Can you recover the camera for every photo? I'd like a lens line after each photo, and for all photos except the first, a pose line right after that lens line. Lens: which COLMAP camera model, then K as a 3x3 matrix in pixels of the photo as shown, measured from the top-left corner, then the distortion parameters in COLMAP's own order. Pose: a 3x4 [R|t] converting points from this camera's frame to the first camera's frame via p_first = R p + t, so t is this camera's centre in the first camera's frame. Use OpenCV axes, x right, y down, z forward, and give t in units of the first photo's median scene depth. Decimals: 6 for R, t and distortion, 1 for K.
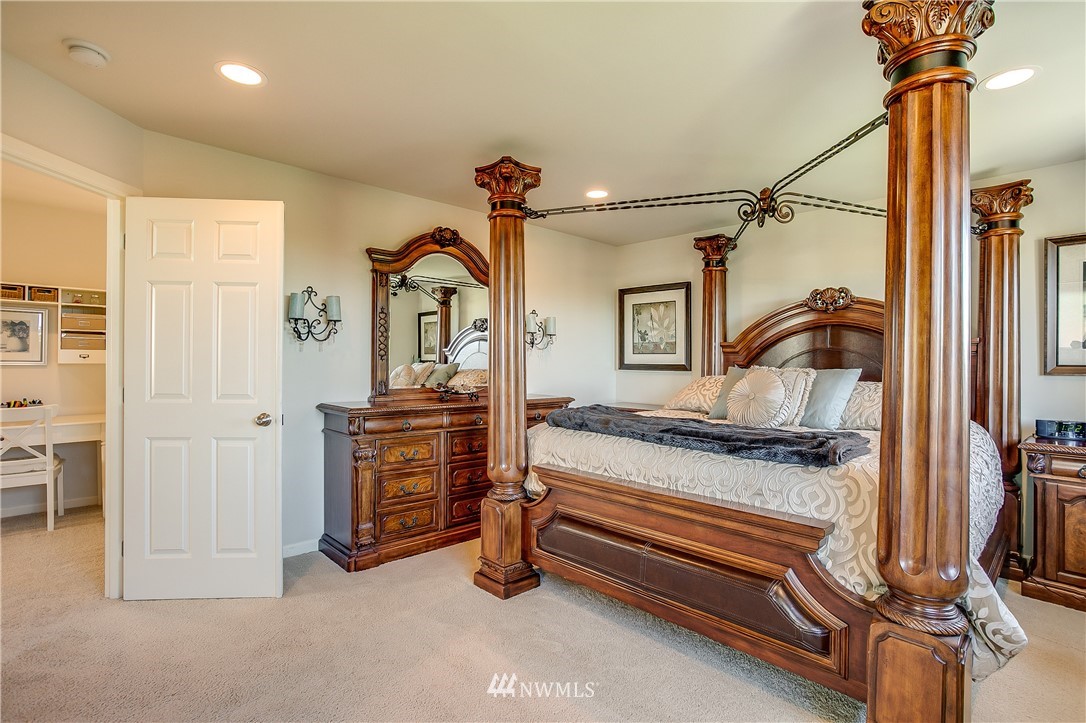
lens RADIAL K [[520.3, 0, 550.1], [0, 520.3, 364.7], [0, 0, 1]] dist [-0.037598, 0.003286]
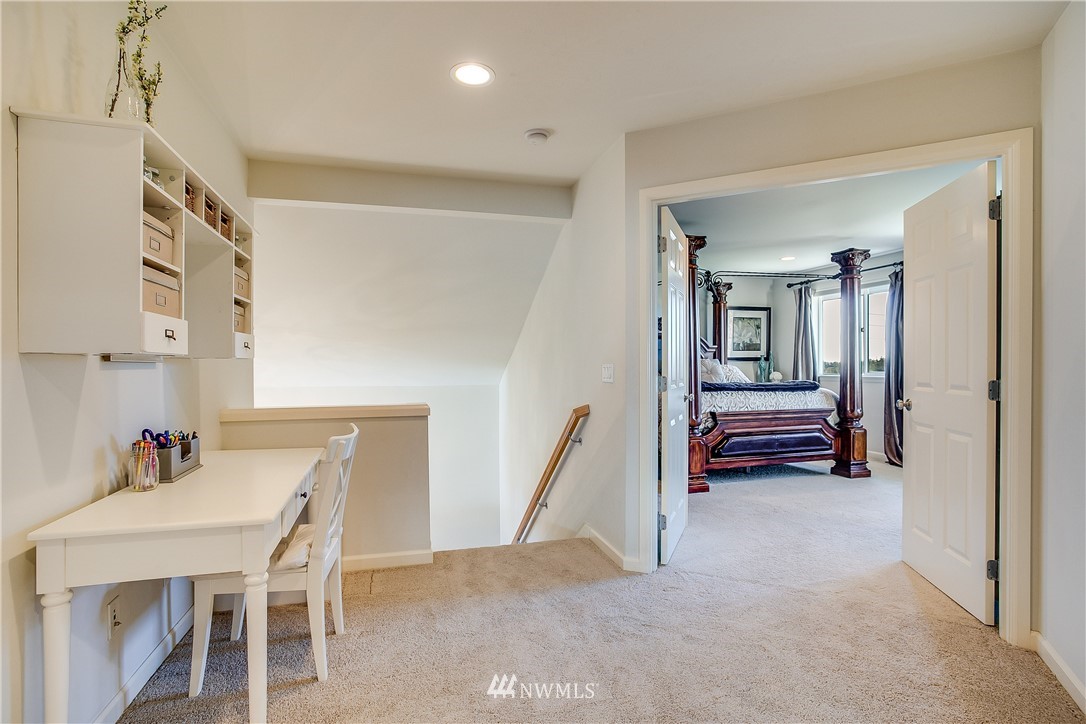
lens RADIAL K [[532.9, 0, 540.2], [0, 532.9, 365.7], [0, 0, 1]] dist [-0.034262, 0.005031]
pose [[0.466853, -0.014281, 0.884220, -1.205653], [0.010970, 0.999886, 0.010358, 0.002715], [-0.884267, 0.004864, 0.466956, 0.410621]]
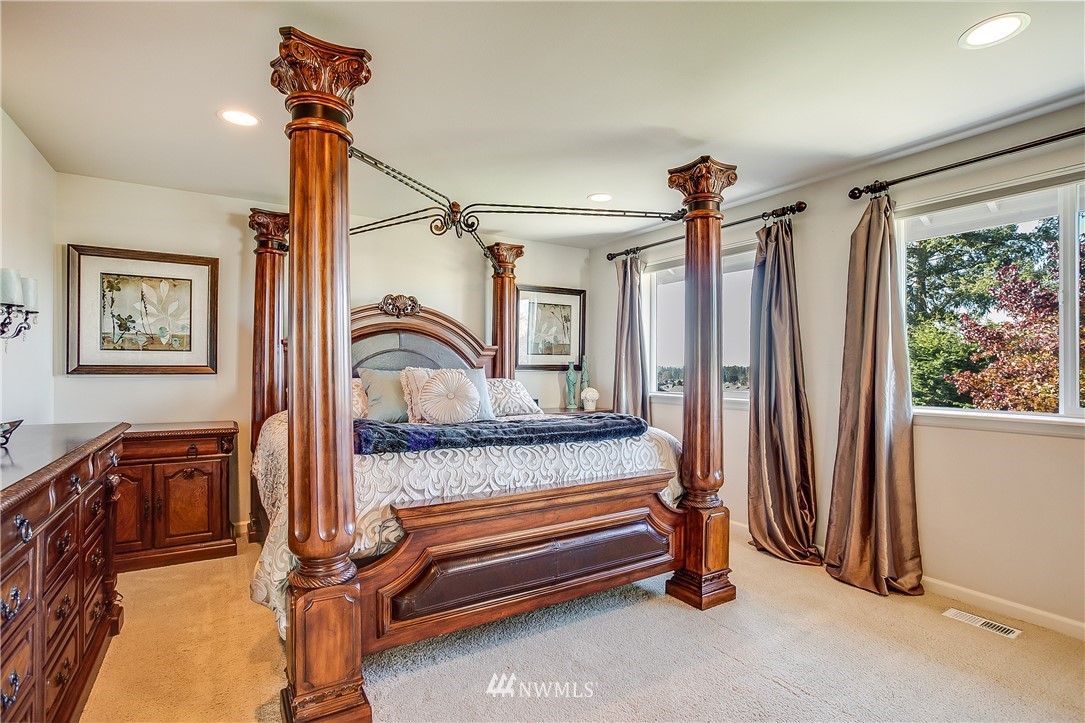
lens RADIAL K [[532.4, 0, 542.7], [0, 532.4, 364.4], [0, 0, 1]] dist [-0.034262, 0.005031]
pose [[0.211246, -0.003986, 0.977425, -0.430582], [0.000656, 0.999992, 0.003936, -0.005620], [-0.977433, -0.000190, 0.211247, 0.396816]]
